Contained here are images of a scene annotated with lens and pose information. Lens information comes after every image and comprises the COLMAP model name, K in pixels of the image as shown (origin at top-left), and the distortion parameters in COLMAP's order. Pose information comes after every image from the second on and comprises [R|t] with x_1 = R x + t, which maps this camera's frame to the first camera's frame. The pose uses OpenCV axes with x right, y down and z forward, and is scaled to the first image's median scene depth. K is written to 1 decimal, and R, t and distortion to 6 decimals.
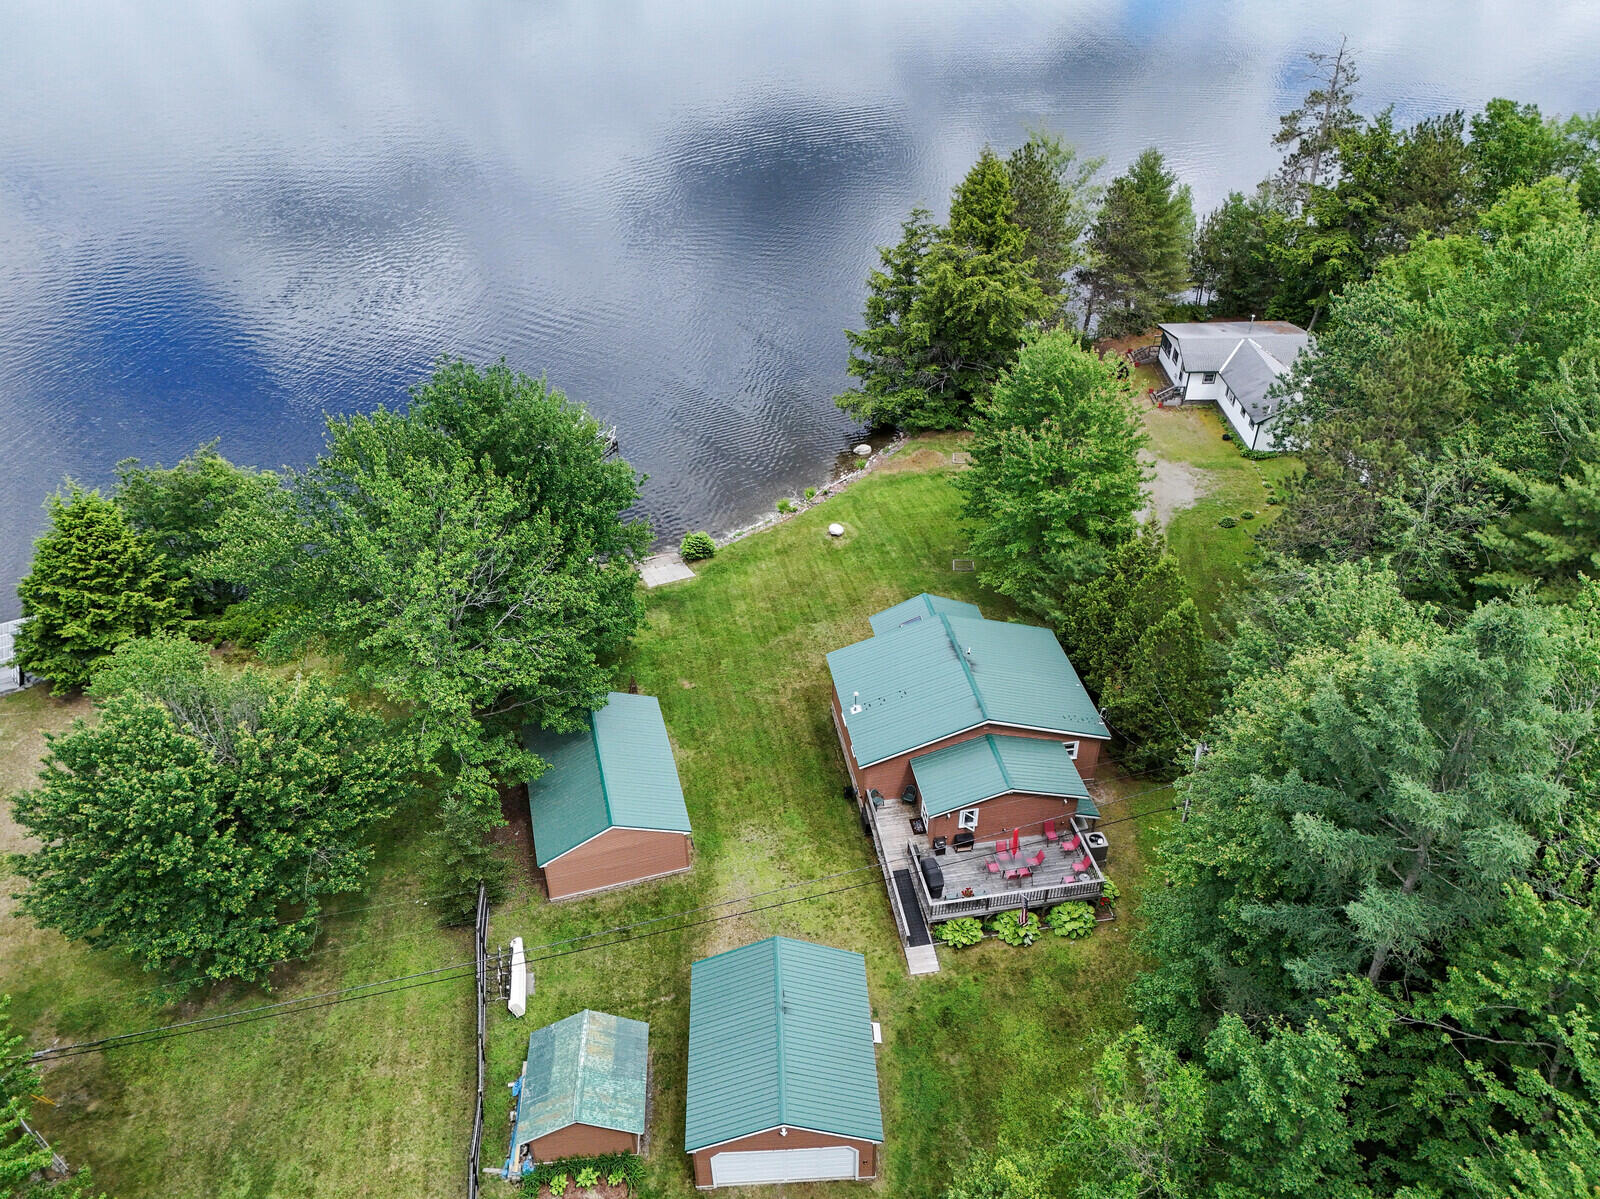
lens RADIAL K [[1168.4, 0, 798.9], [0, 1168.4, 592.0], [0, 0, 1]] dist [0.076189, -0.070950]
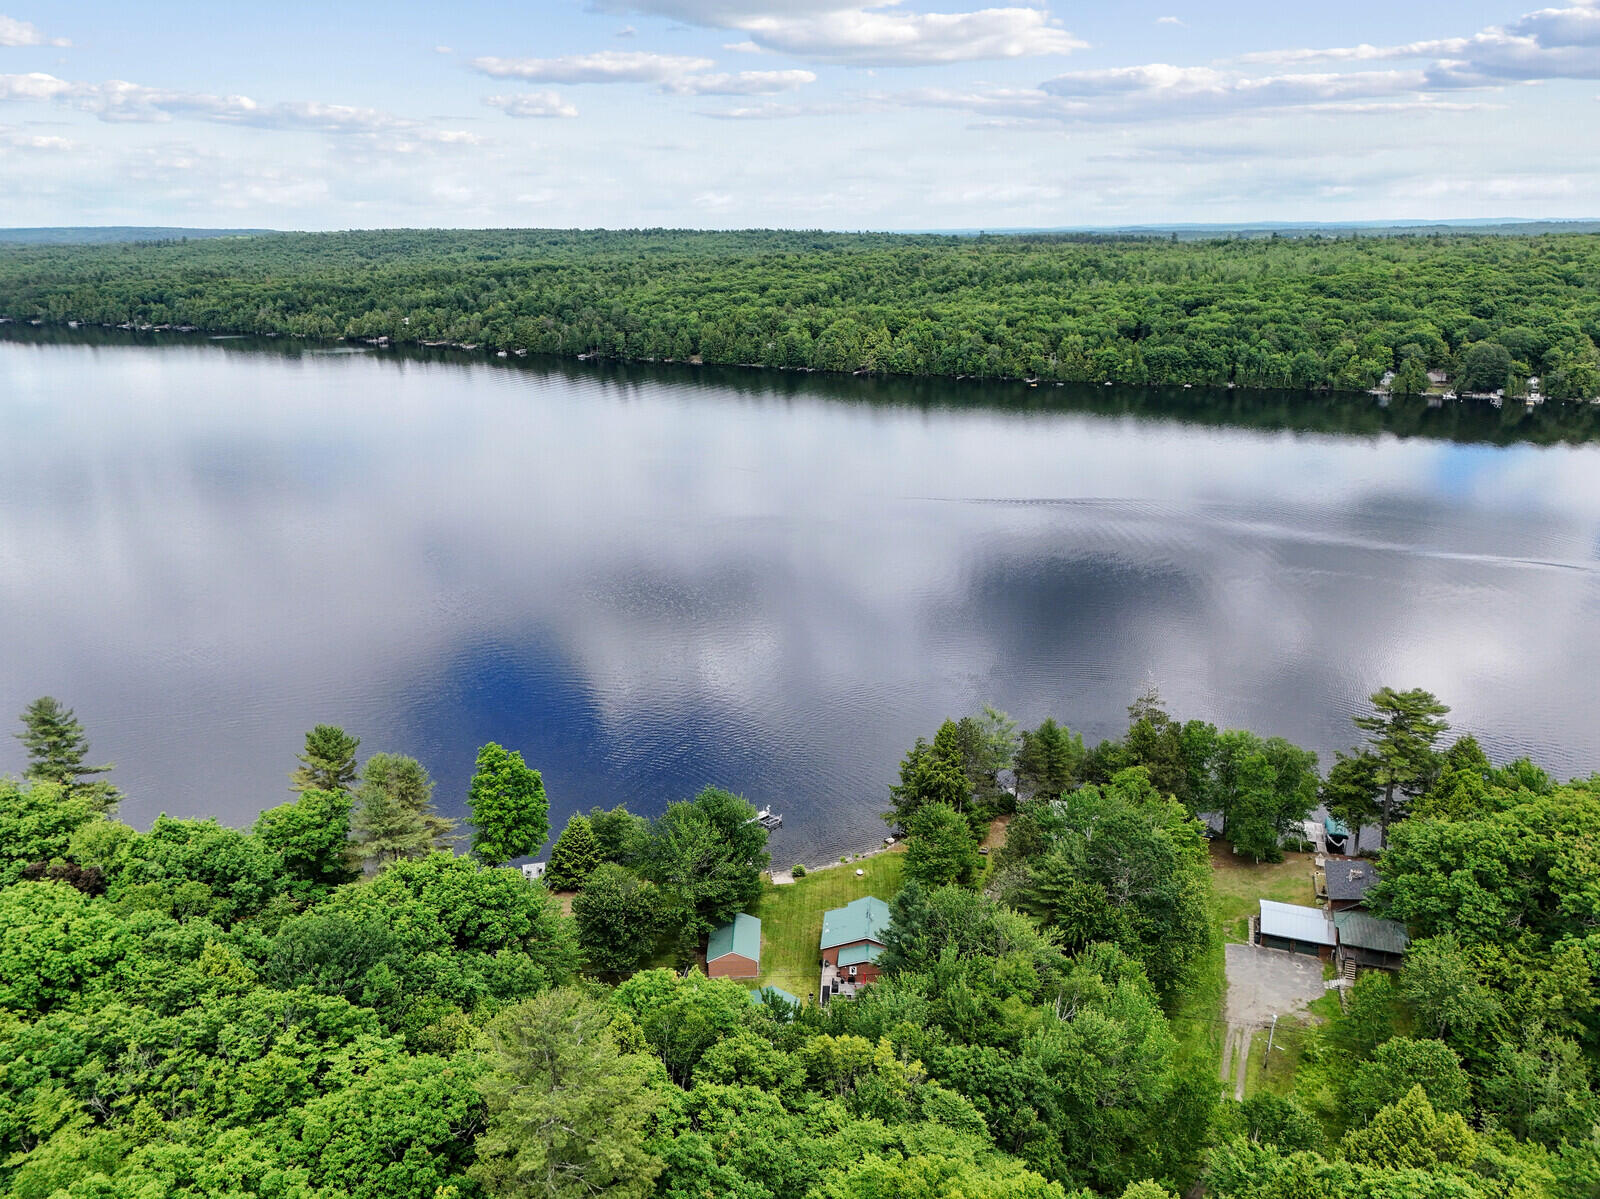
lens RADIAL K [[1168.4, 0, 798.9], [0, 1168.4, 592.0], [0, 0, 1]] dist [0.076189, -0.070950]
pose [[0.965457, 0.078843, -0.248348, 0.527665], [-0.154849, 0.940163, -0.303506, 0.174155], [0.209558, 0.331478, 0.919895, -1.573067]]
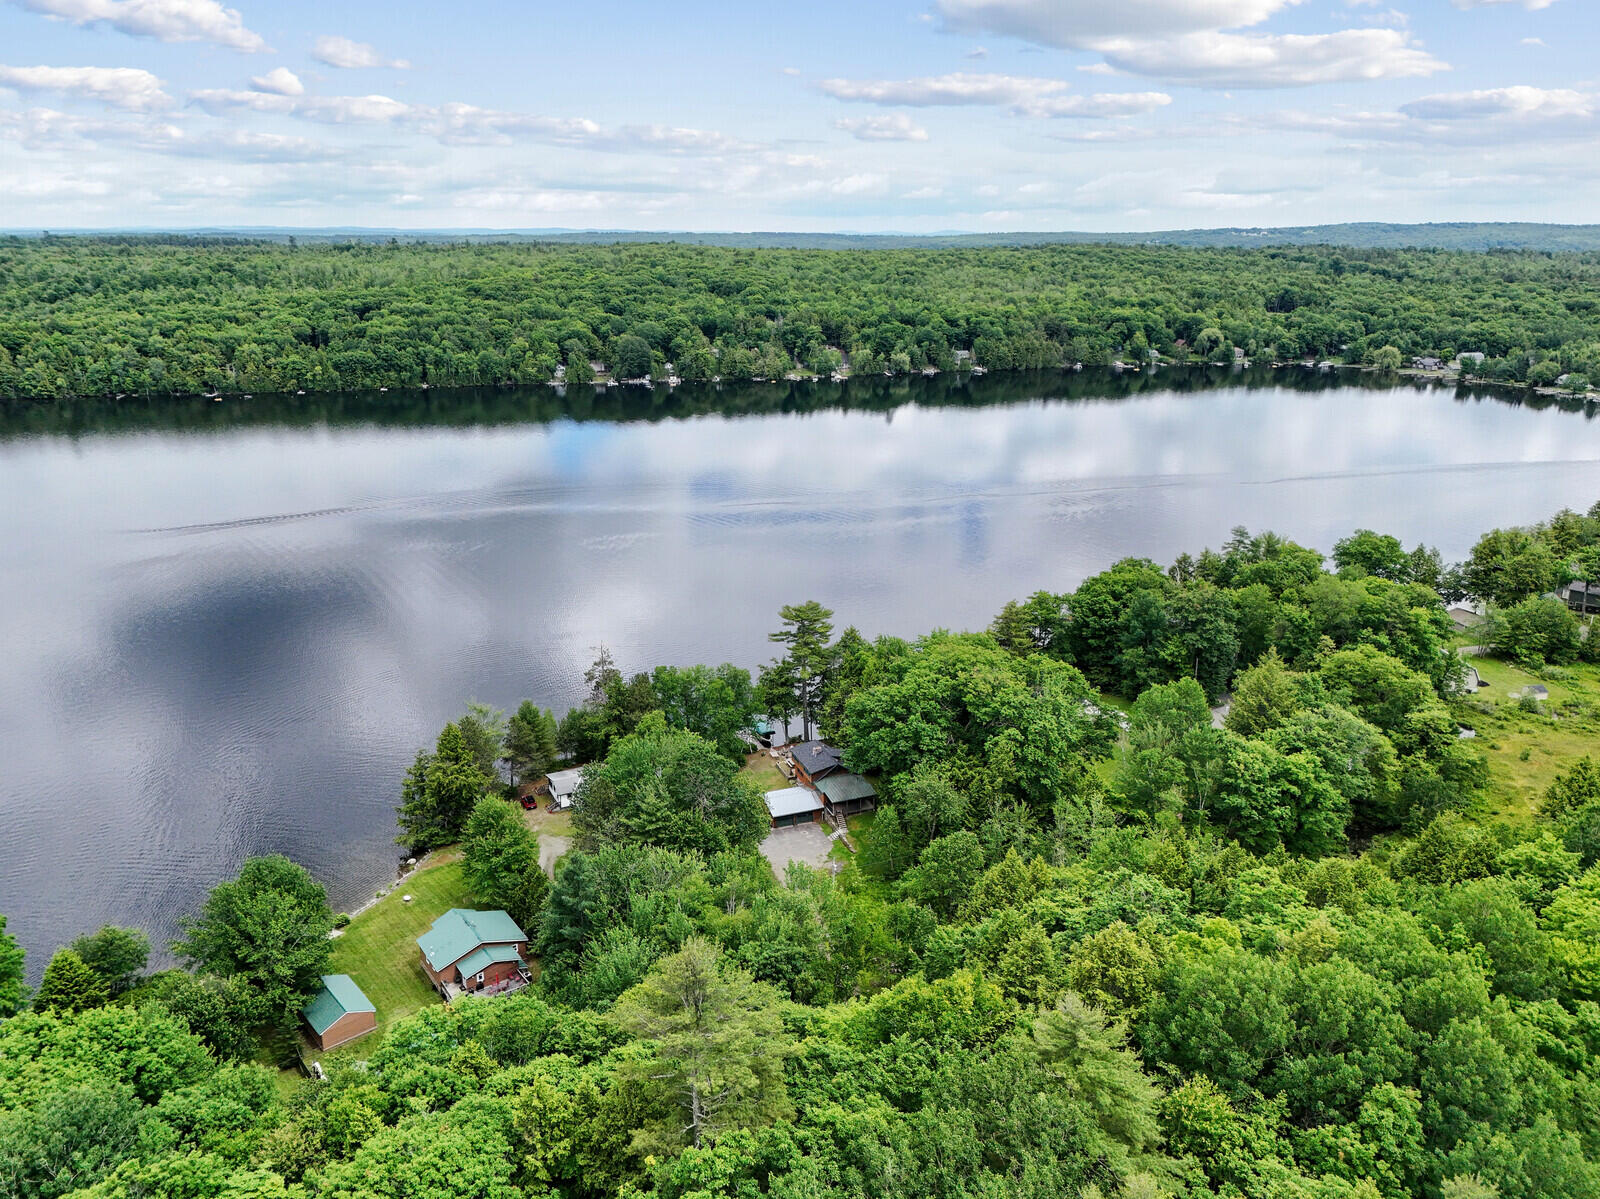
lens RADIAL K [[1171.7, 0, 806.1], [0, 1171.7, 607.1], [0, 0, 1]] dist [0.047094, -0.046718]
pose [[0.899364, -0.122798, 0.419602, -0.186252], [0.249517, 0.932260, -0.261979, 0.243031], [-0.359008, 0.340312, 0.869081, -1.646353]]
